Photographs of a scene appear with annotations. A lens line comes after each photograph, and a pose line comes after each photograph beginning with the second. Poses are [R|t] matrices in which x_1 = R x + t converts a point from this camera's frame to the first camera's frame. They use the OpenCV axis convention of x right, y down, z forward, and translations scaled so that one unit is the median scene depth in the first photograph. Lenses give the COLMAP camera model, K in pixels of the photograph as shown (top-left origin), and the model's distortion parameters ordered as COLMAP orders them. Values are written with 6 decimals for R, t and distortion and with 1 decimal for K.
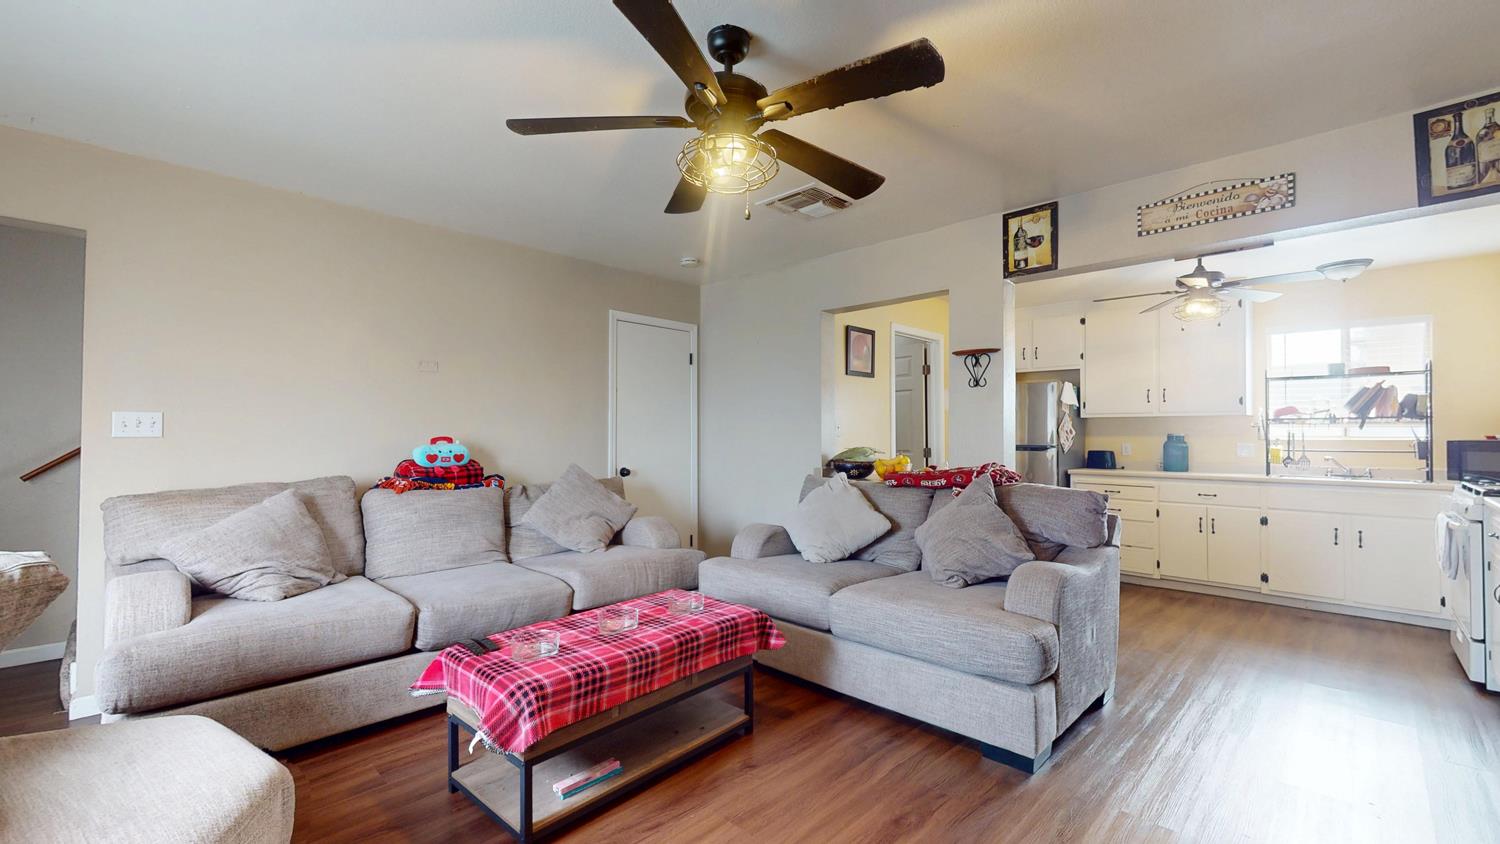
lens RADIAL K [[624.4, 0, 738.8], [0, 624.4, 424.2], [0, 0, 1]] dist [-0.001537, 0.000050]
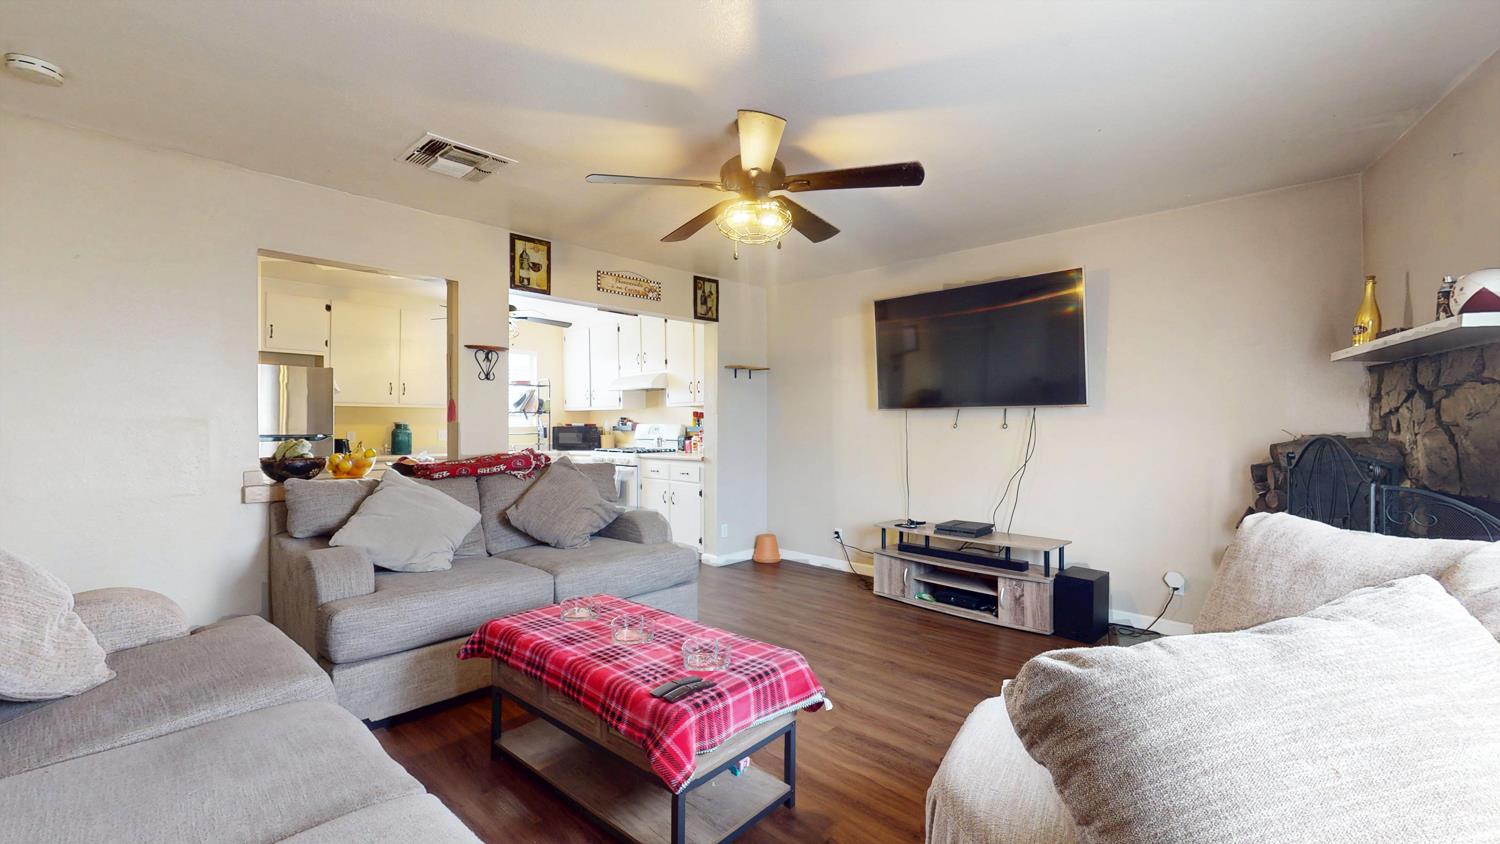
lens RADIAL K [[642.0, 0, 749.6], [0, 642.0, 424.6], [0, 0, 1]] dist [-0.000136, -0.000027]
pose [[-0.035613, -0.003244, 0.999360, -0.696195], [-0.017868, 0.999837, 0.002609, 0.006419], [-0.999206, -0.017763, -0.035665, 0.531575]]
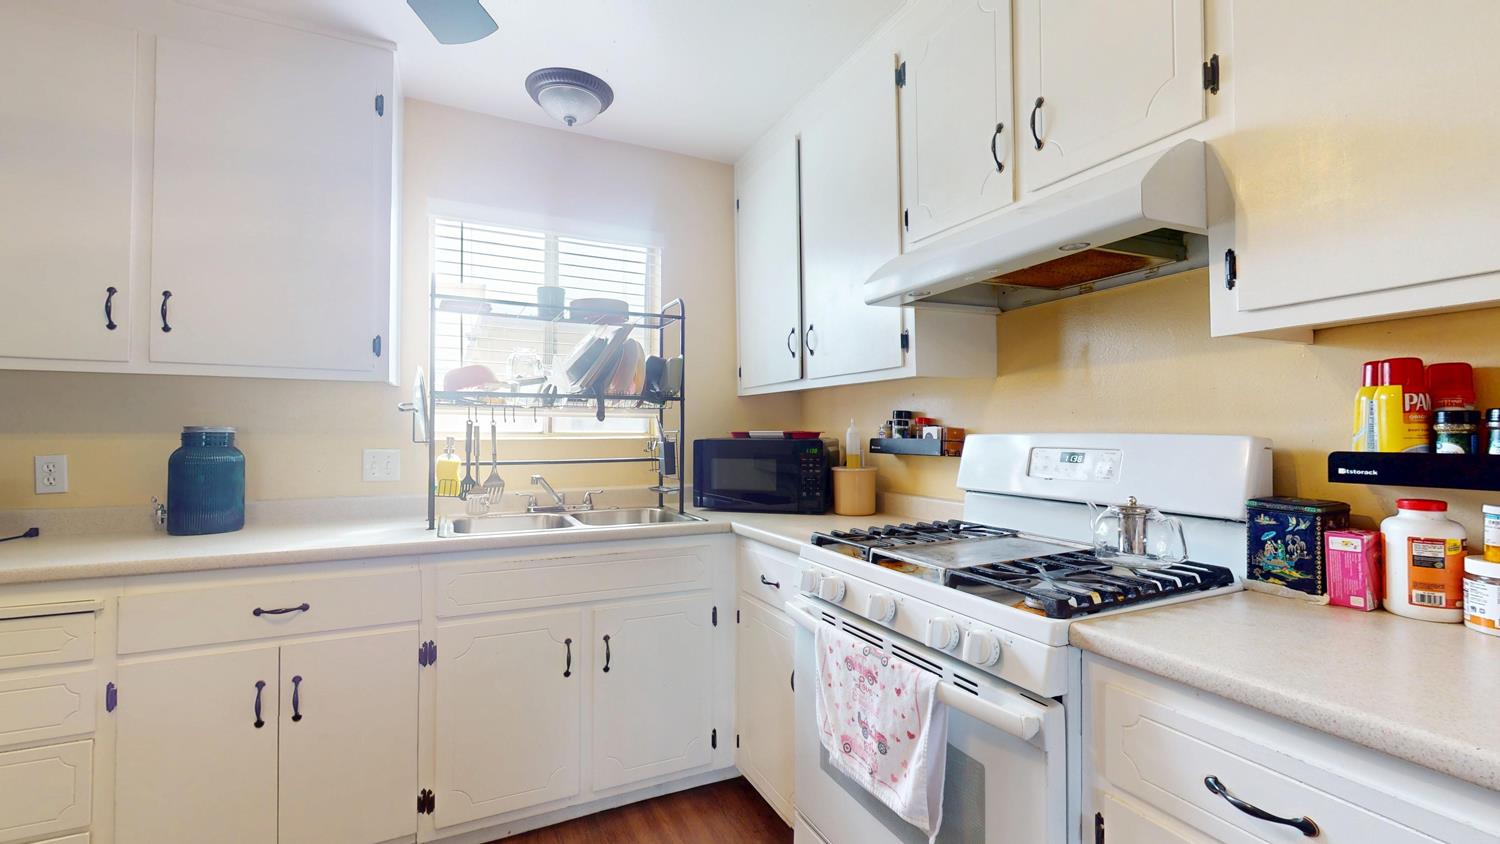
lens RADIAL K [[612.6, 0, 750.0], [0, 612.6, 422.0], [0, 0, 1]] dist [-0.000530, -0.000226]
pose [[0.315129, 0.010930, 0.948986, 0.621097], [-0.017125, 0.999836, -0.005829, 0.012274], [-0.948894, -0.014415, 0.315264, 0.791699]]
